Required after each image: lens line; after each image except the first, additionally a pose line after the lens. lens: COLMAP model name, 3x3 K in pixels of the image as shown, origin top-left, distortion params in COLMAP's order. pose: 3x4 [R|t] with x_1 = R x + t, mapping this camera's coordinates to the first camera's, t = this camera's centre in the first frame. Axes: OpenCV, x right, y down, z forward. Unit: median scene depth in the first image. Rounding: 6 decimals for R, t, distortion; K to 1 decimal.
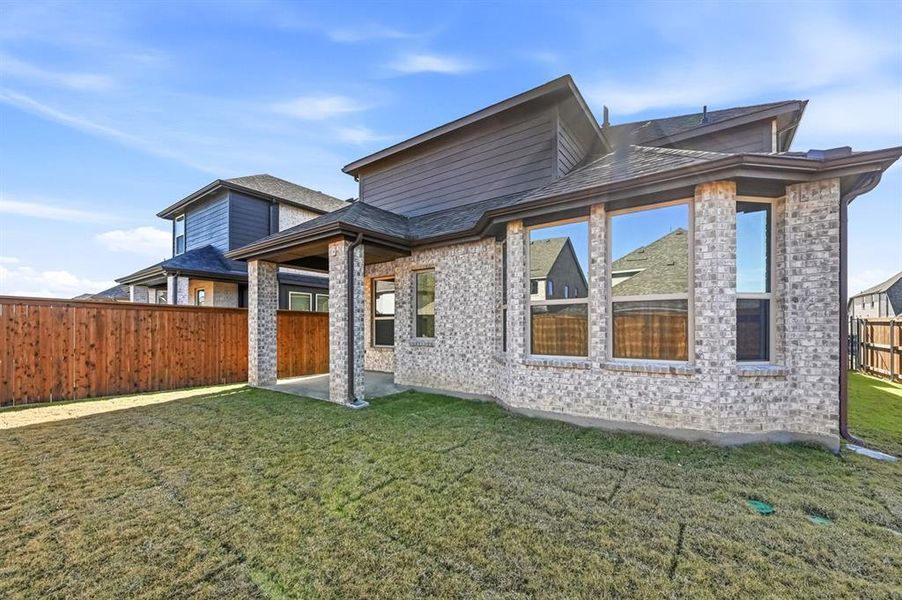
lens RADIAL K [[356.6, 0, 445.9], [0, 356.6, 326.8], [0, 0, 1]] dist [0.001220, -0.000025]
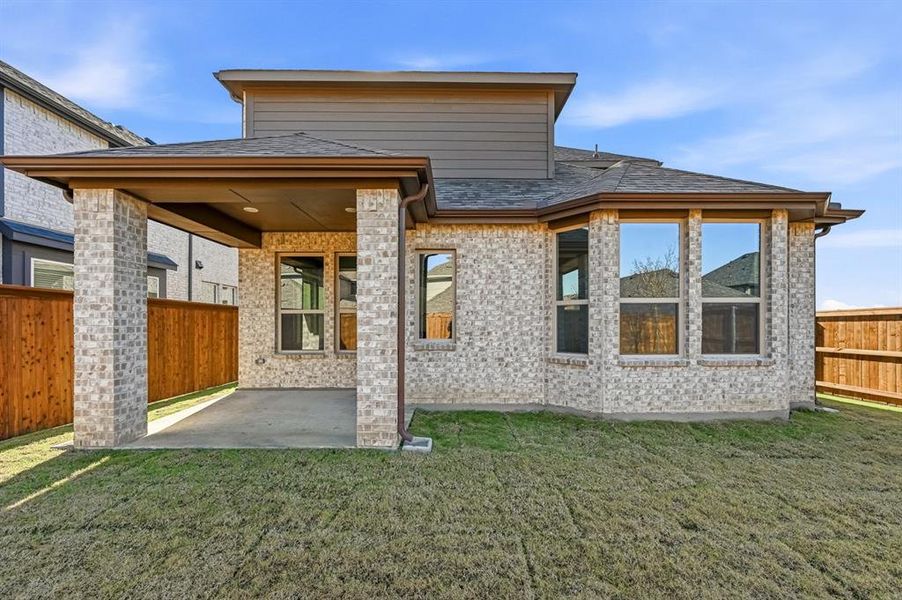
lens RADIAL K [[356.6, 0, 457.6], [0, 356.6, 322.7], [0, 0, 1]] dist [0.001220, -0.000025]
pose [[0.804661, 0.001301, 0.593733, -0.553682], [-0.001982, 0.999998, 0.000494, -0.005861], [-0.593731, -0.001574, 0.804662, 0.411259]]
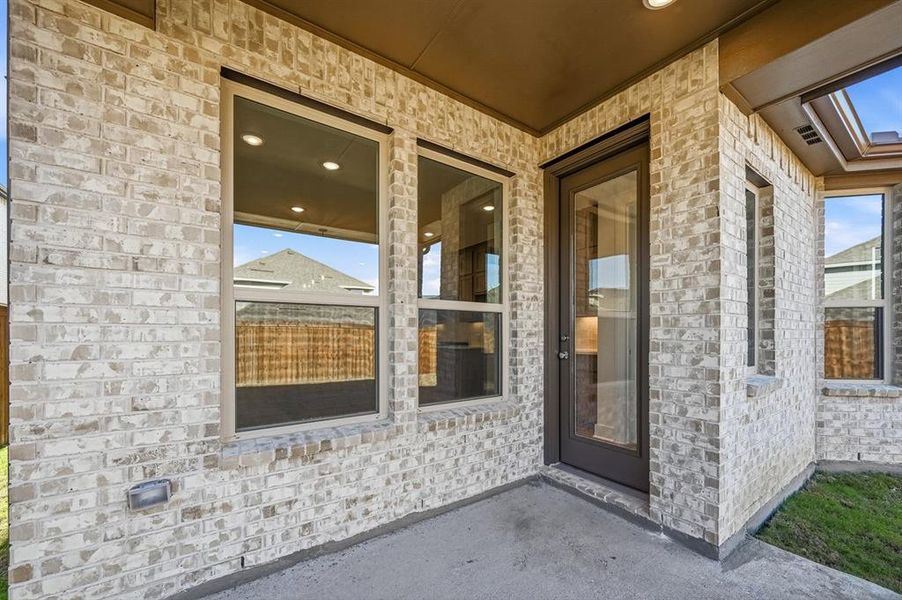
lens RADIAL K [[356.6, 0, 447.2], [0, 356.6, 332.6], [0, 0, 1]] dist [0.001220, -0.000025]
pose [[0.306816, 0.005829, 0.951751, -0.574383], [-0.002948, 0.999982, -0.005174, -0.003331], [-0.951764, -0.001218, 0.306828, 1.357842]]
